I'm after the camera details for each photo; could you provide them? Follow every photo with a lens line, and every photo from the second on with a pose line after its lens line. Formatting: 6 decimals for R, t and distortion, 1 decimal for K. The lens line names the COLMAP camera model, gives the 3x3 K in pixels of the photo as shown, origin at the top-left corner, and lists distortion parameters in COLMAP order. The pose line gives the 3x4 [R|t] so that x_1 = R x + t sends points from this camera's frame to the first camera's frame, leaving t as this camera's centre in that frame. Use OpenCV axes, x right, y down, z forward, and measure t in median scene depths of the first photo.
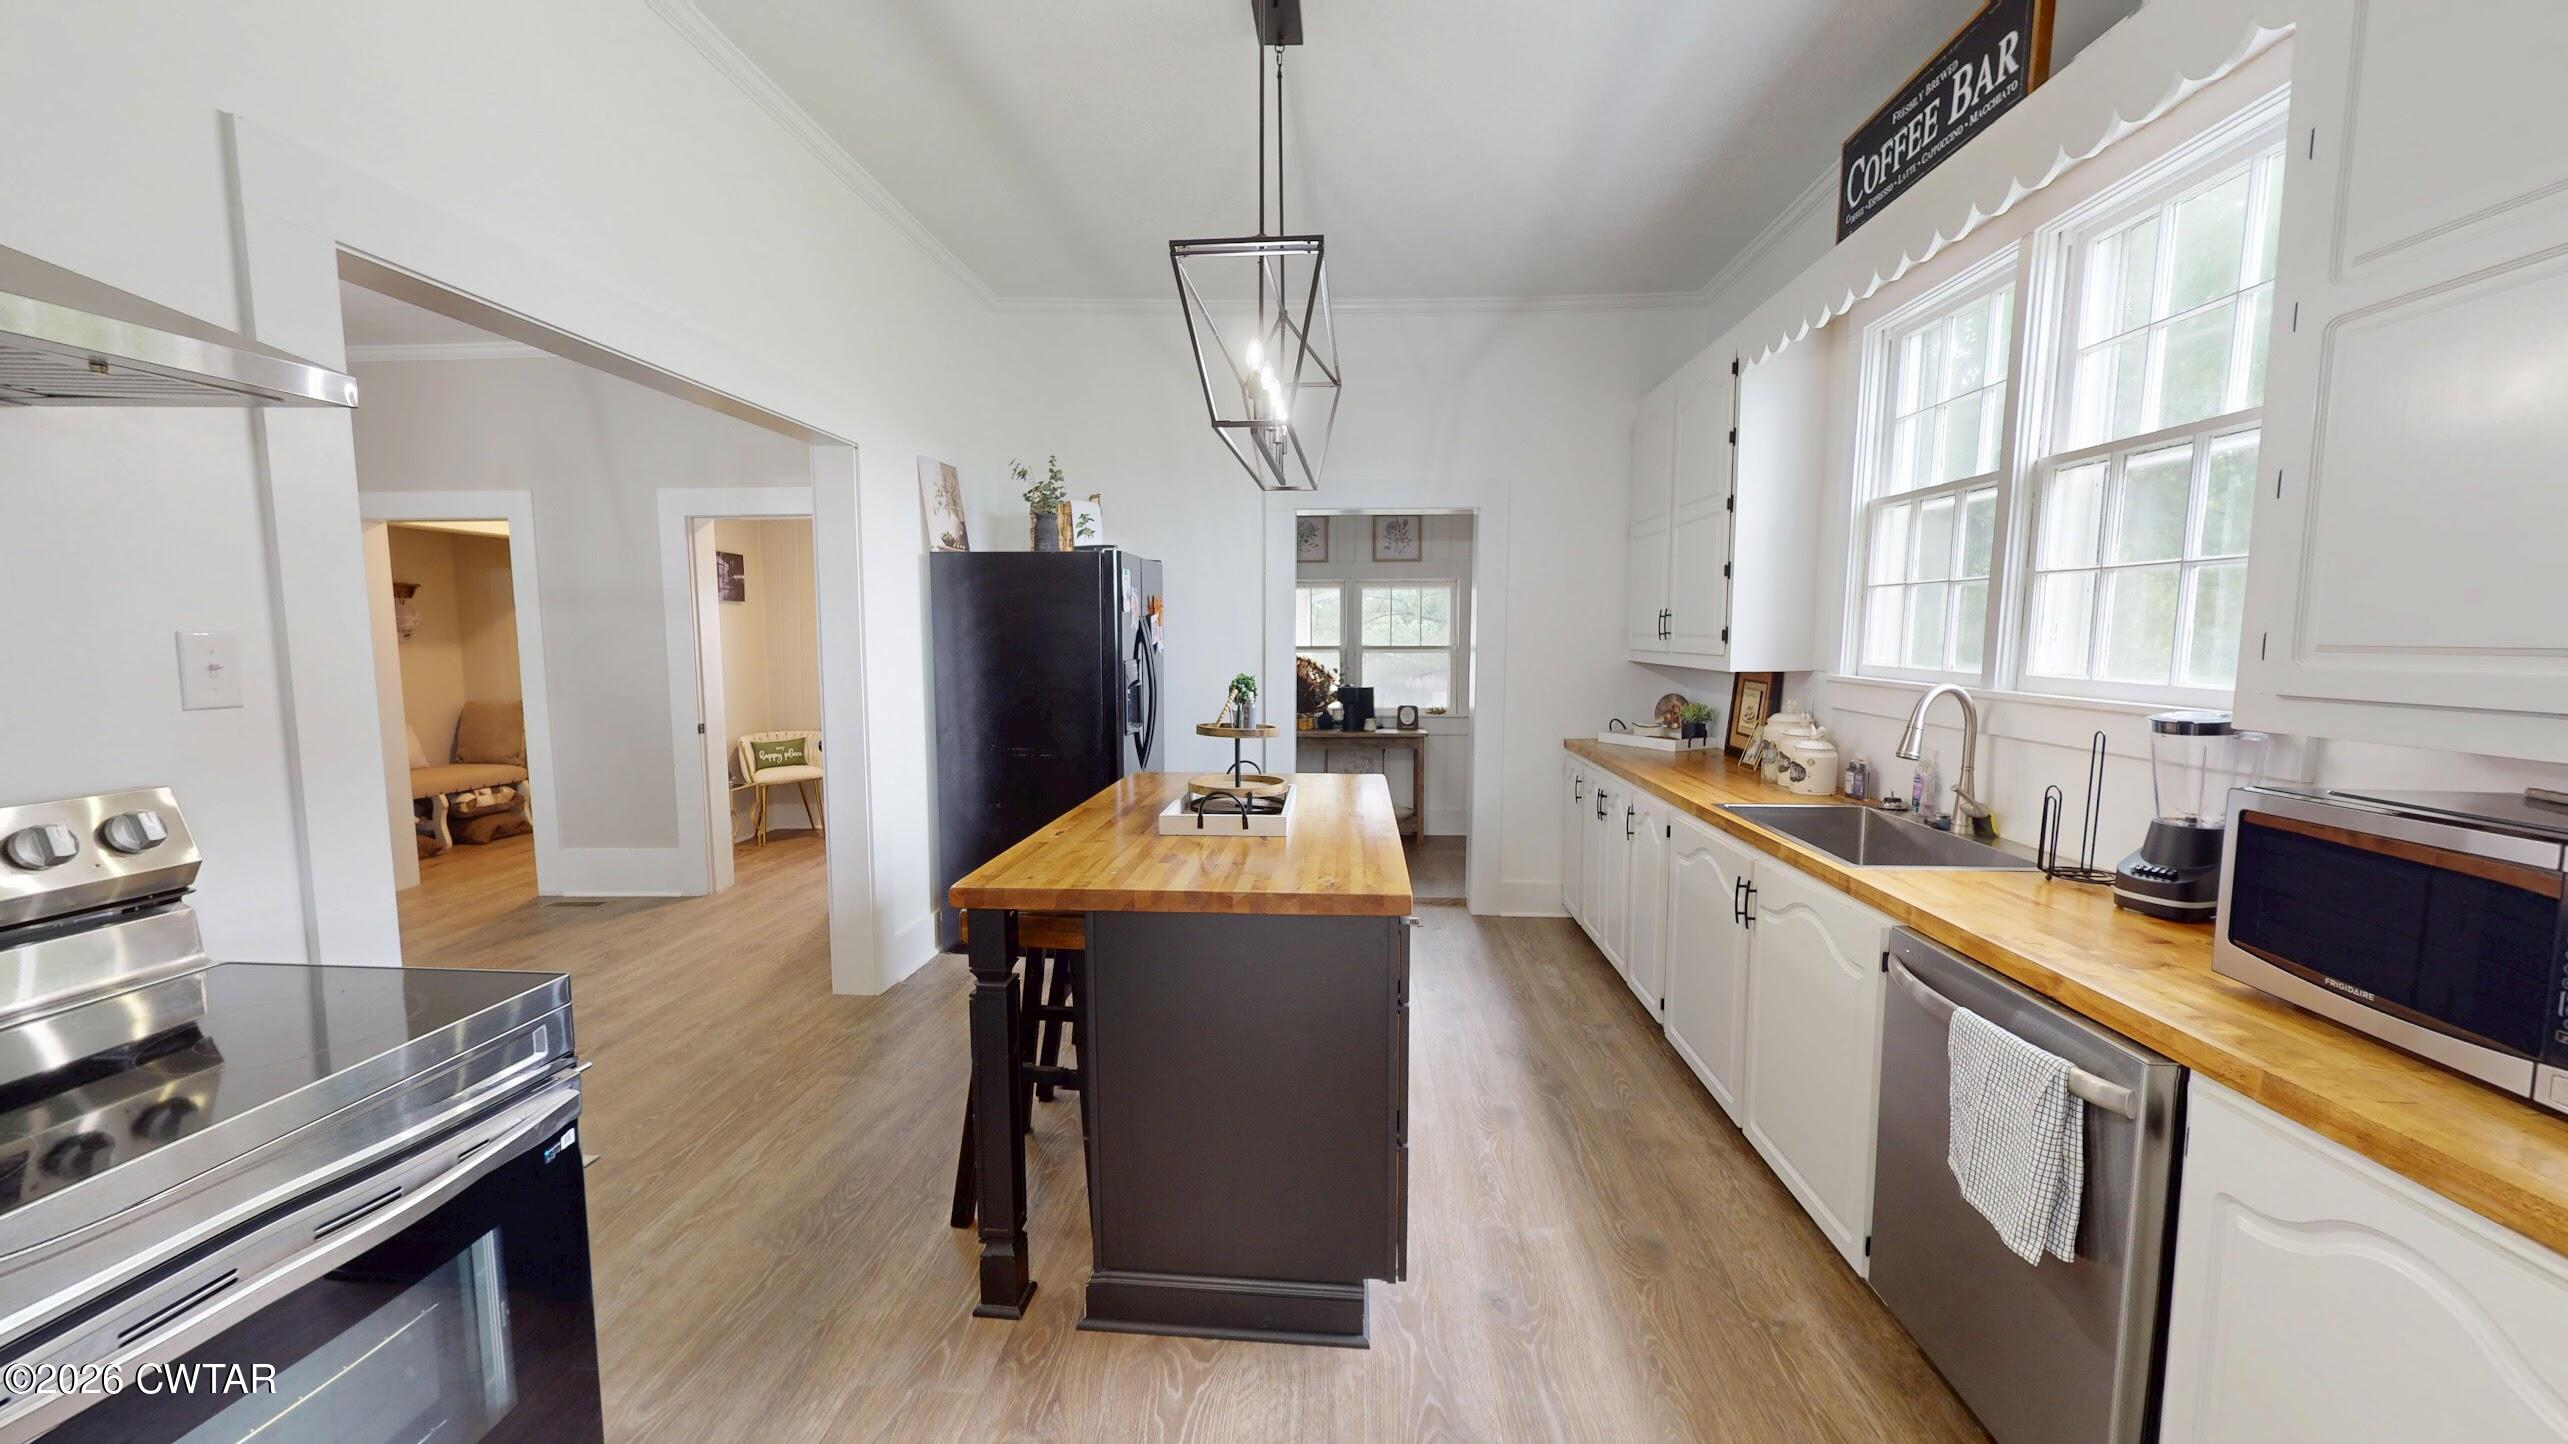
lens RADIAL K [[941.1, 0, 1286.6], [0, 941.1, 721.0], [0, 0, 1]] dist [0.001301, -0.001439]
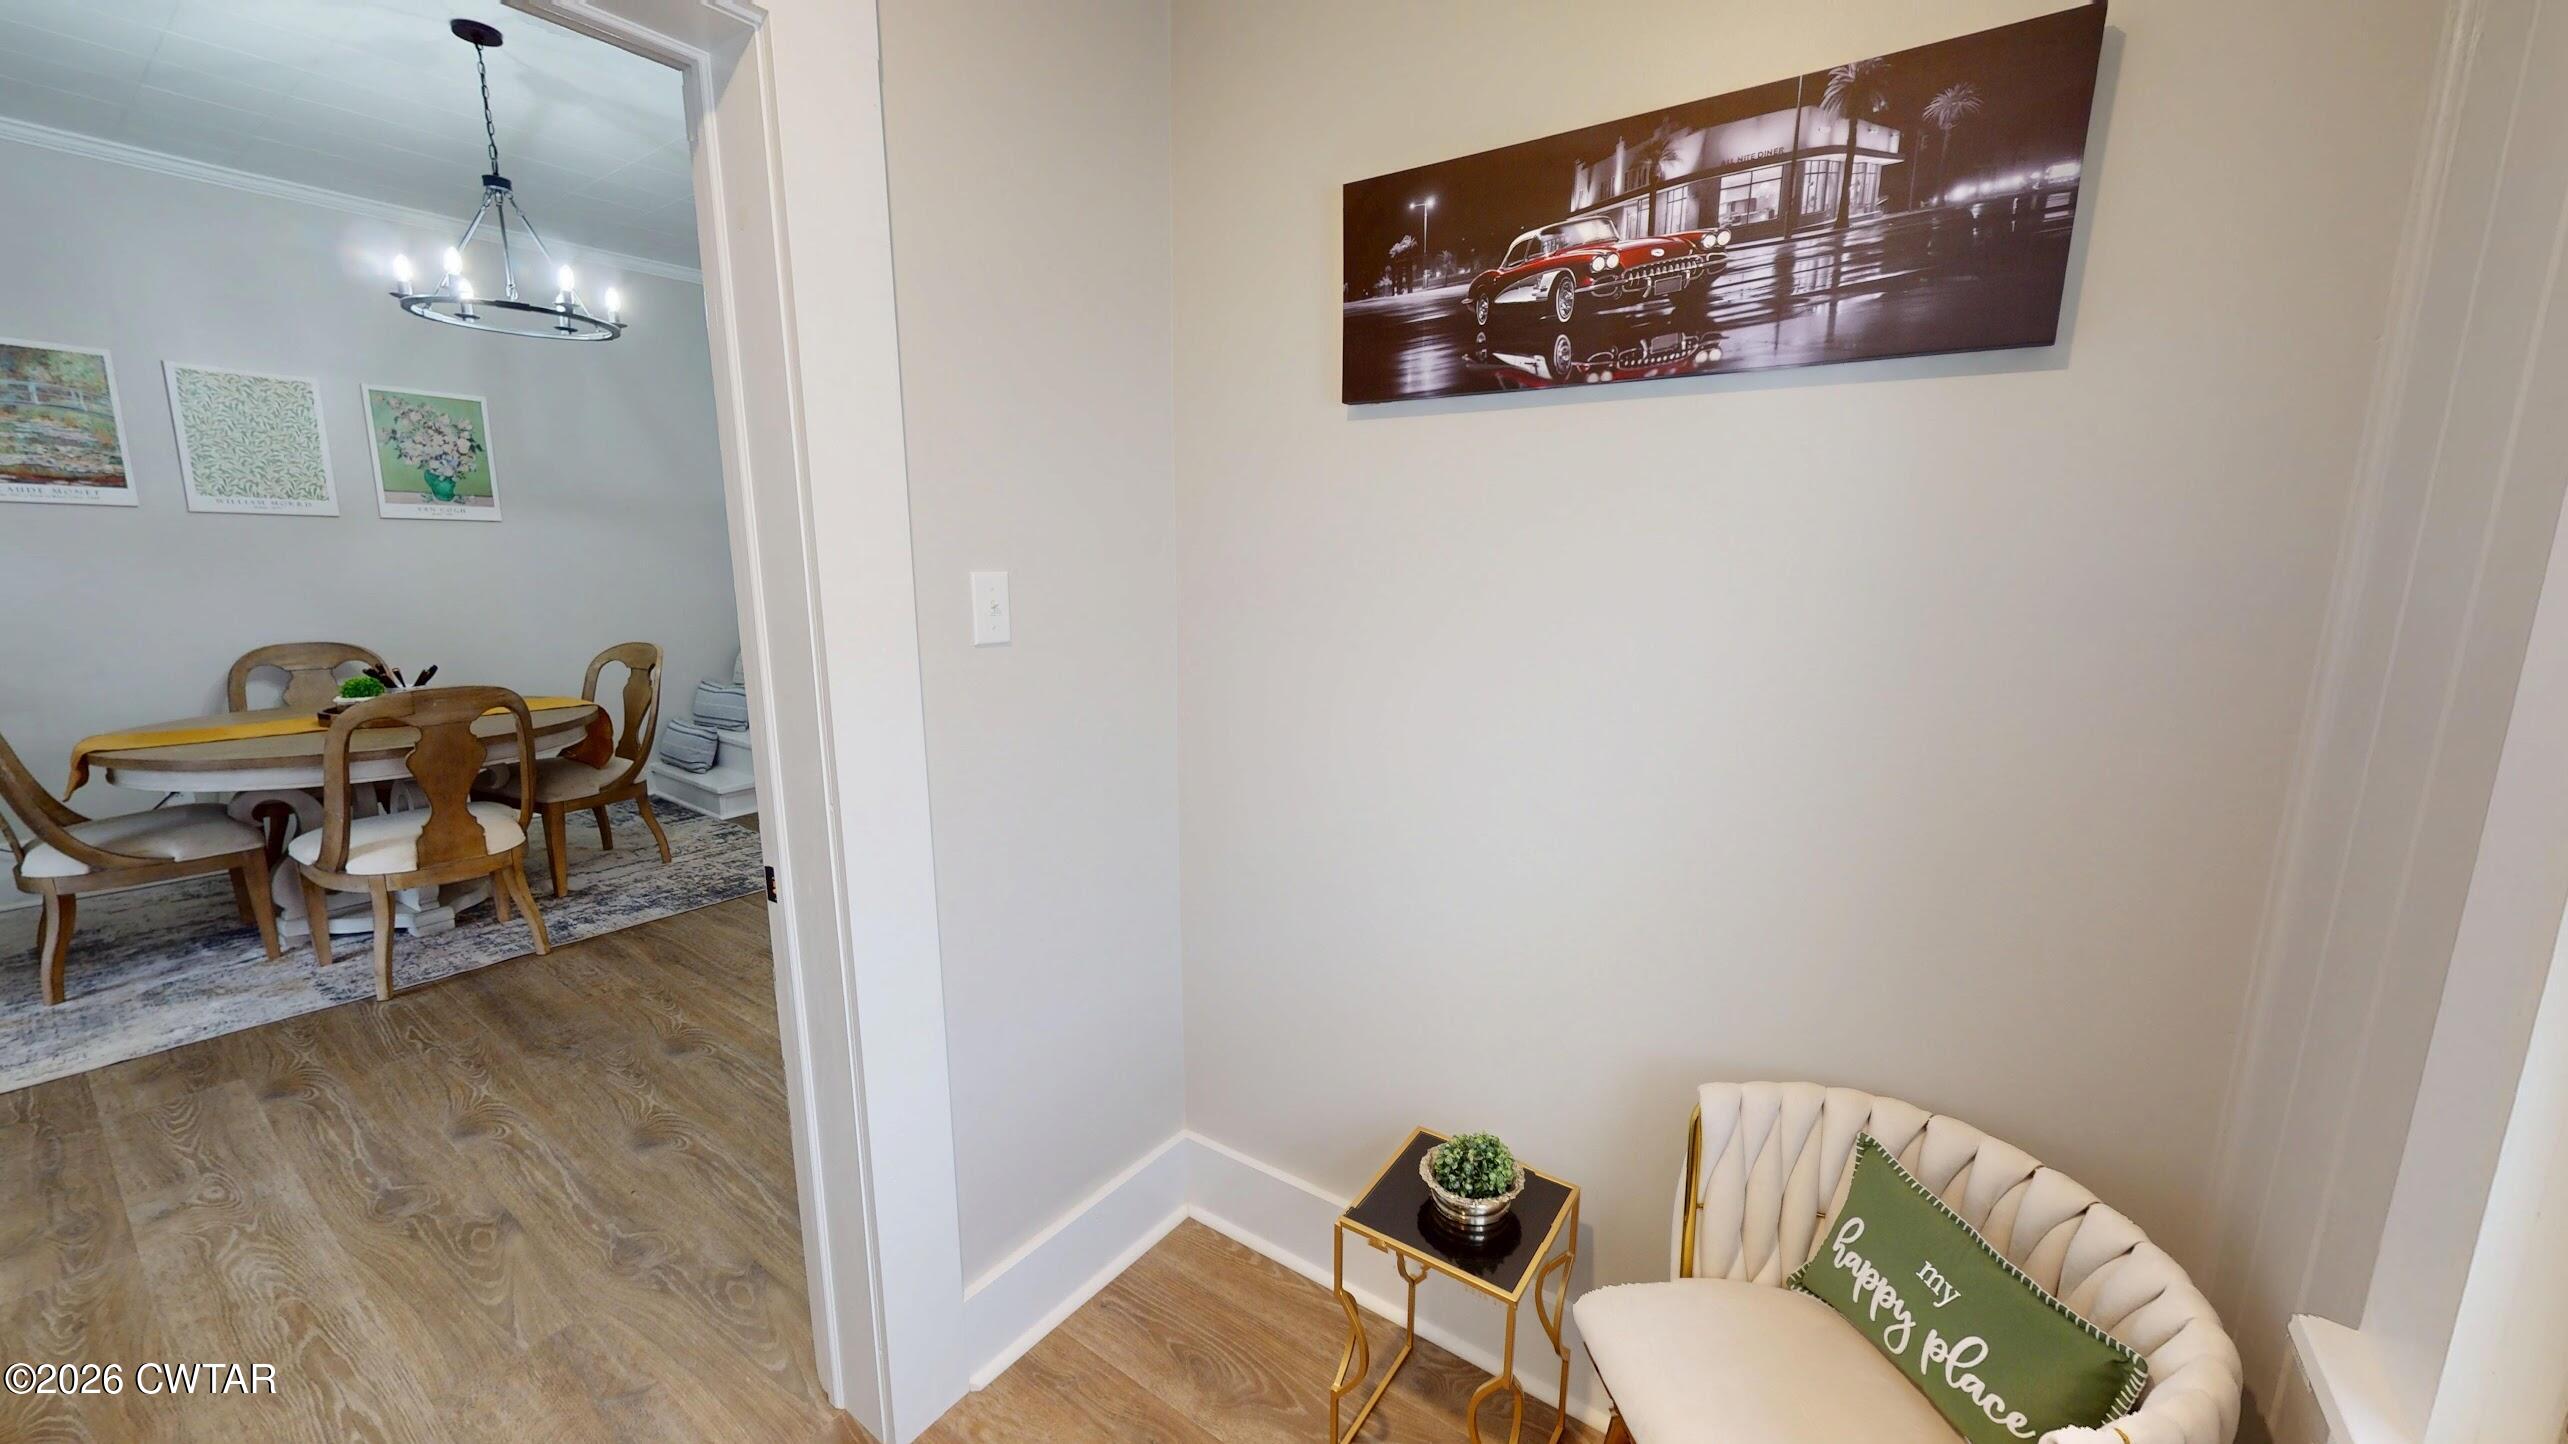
lens RADIAL K [[941.1, 0, 1289.1], [0, 941.1, 728.9], [0, 0, 1]] dist [0.001301, -0.001439]
pose [[-0.527713, 0.160642, -0.834094, -0.385964], [-0.094591, 0.964733, 0.245648, -0.096599], [0.844140, 0.208529, -0.493906, 1.015505]]
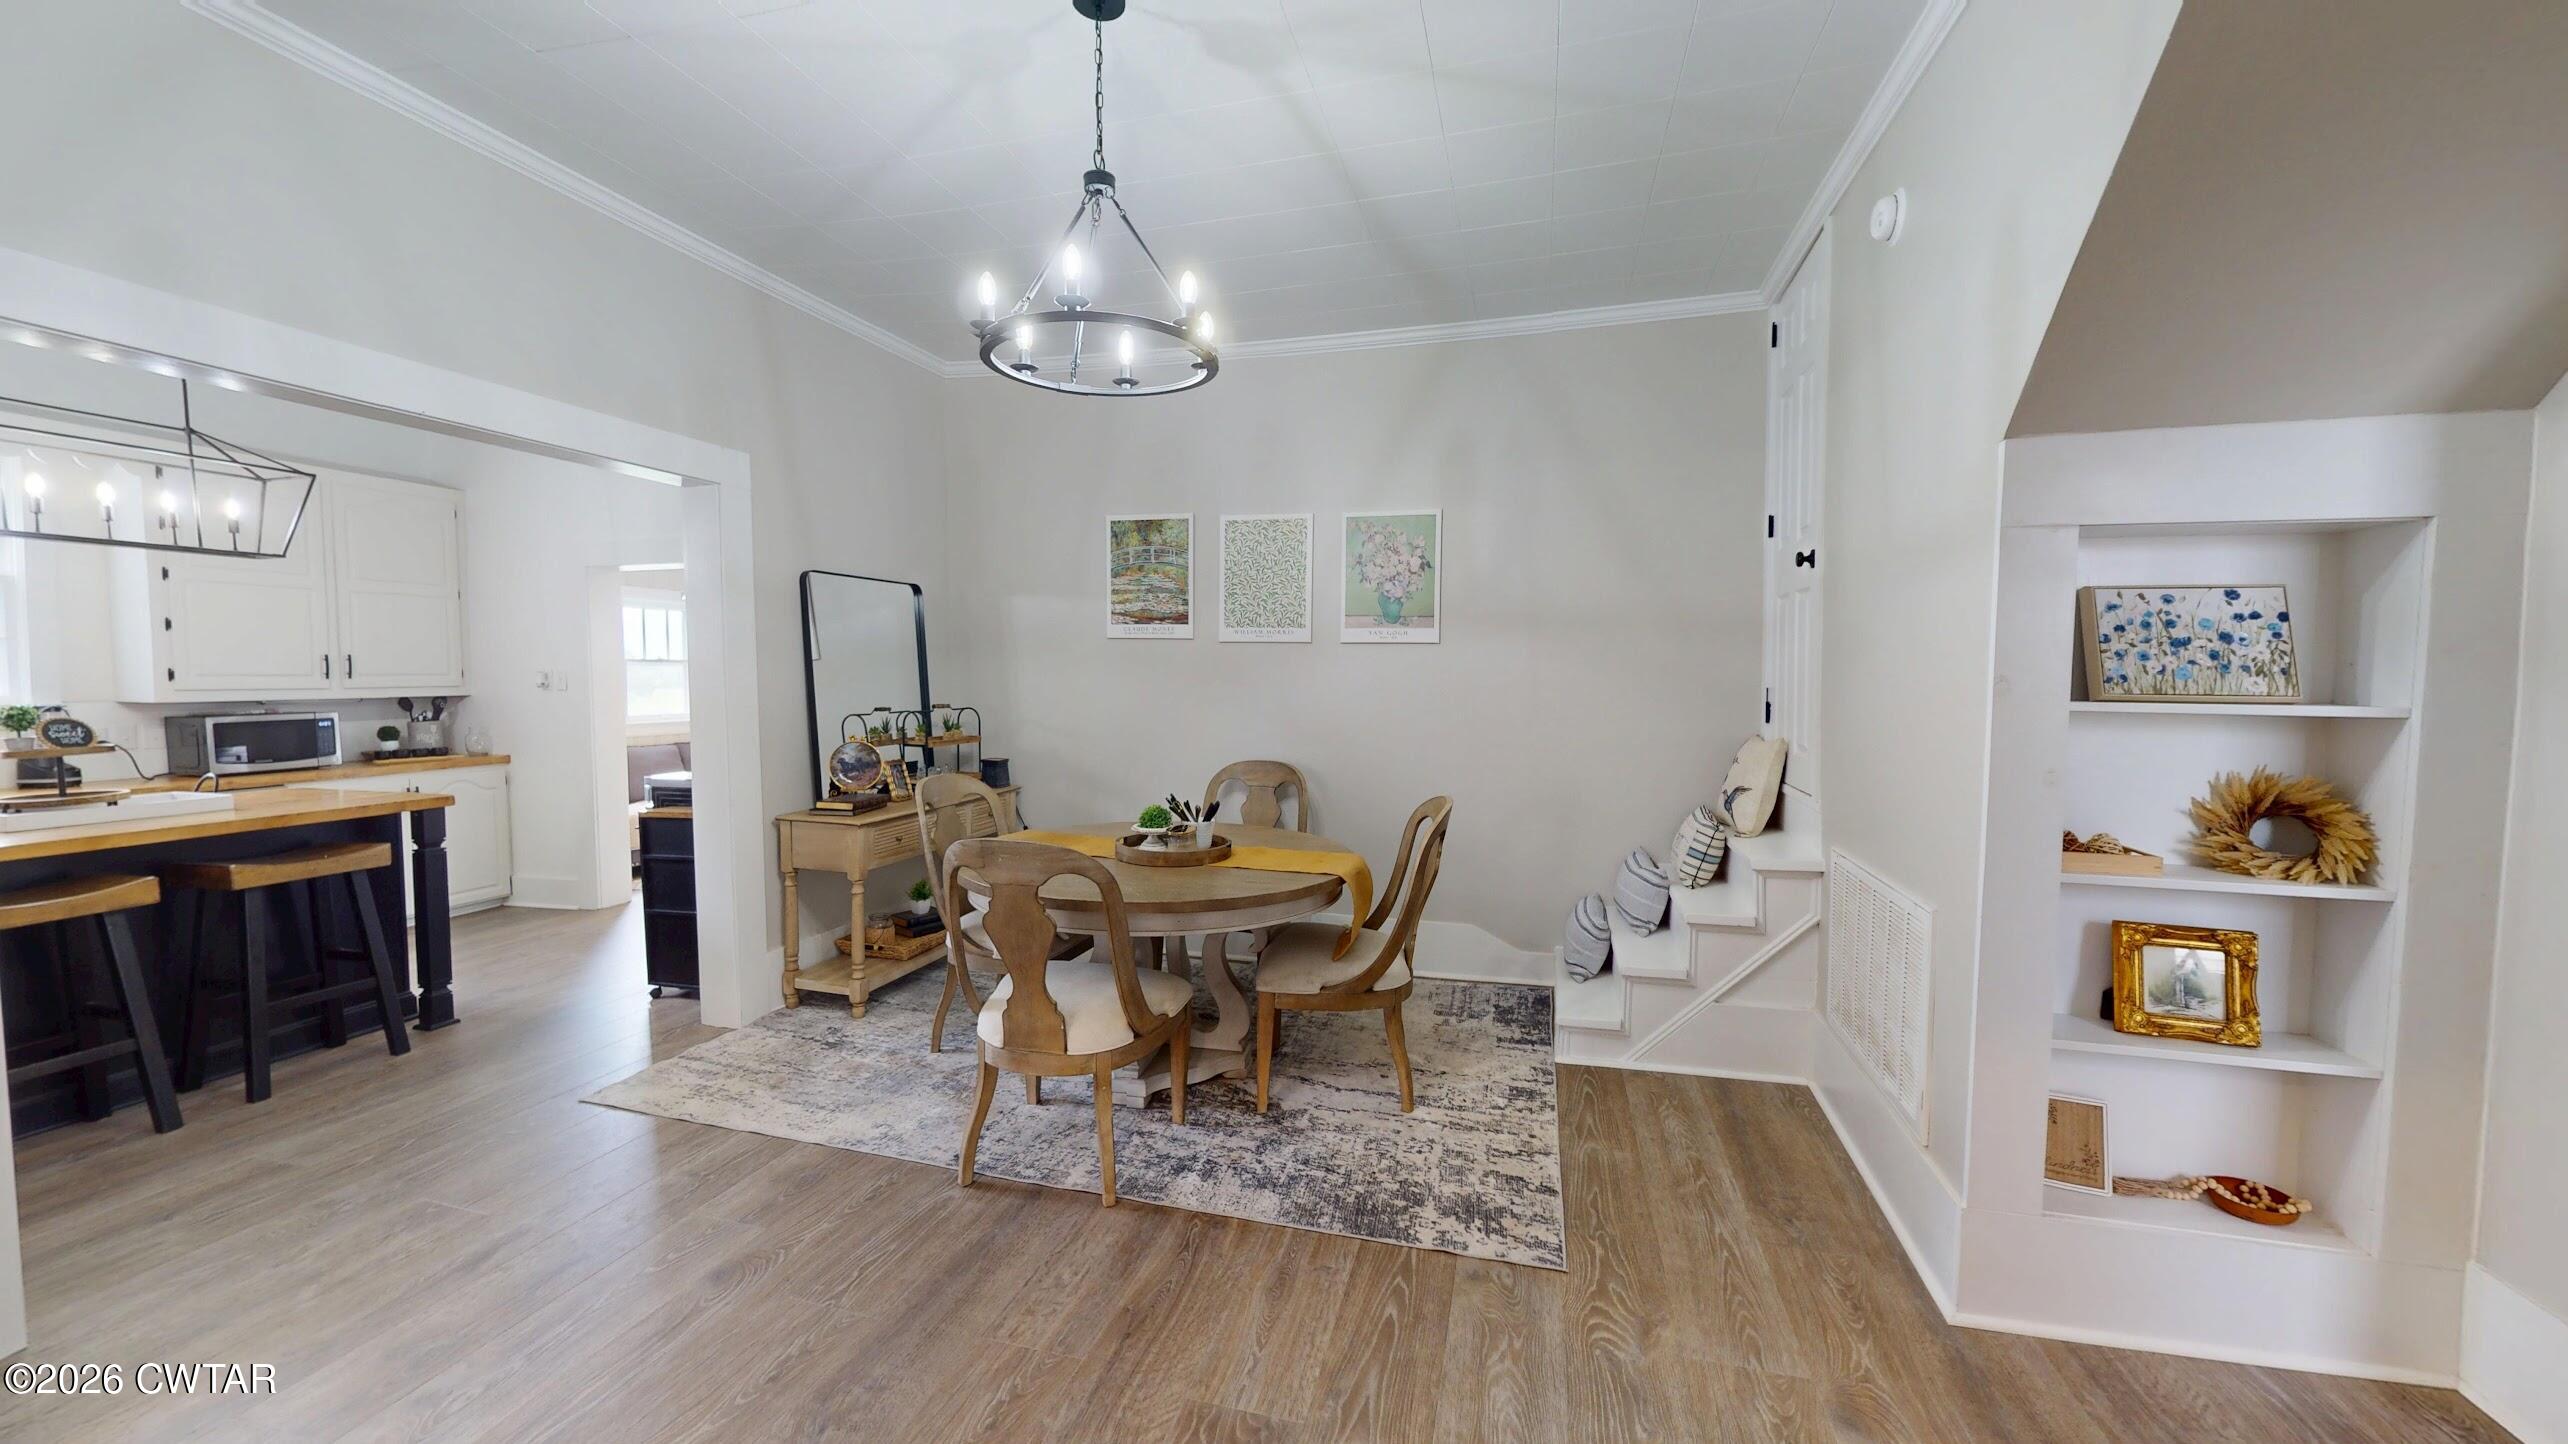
lens RADIAL K [[941.1, 0, 1284.5], [0, 941.1, 727.0], [0, 0, 1]] dist [0.001301, -0.001439]
pose [[-0.979429, -0.007813, 0.201640, -0.733237], [0.024924, 0.986915, 0.159301, -0.063527], [-0.200246, 0.161049, -0.966418, 0.762984]]
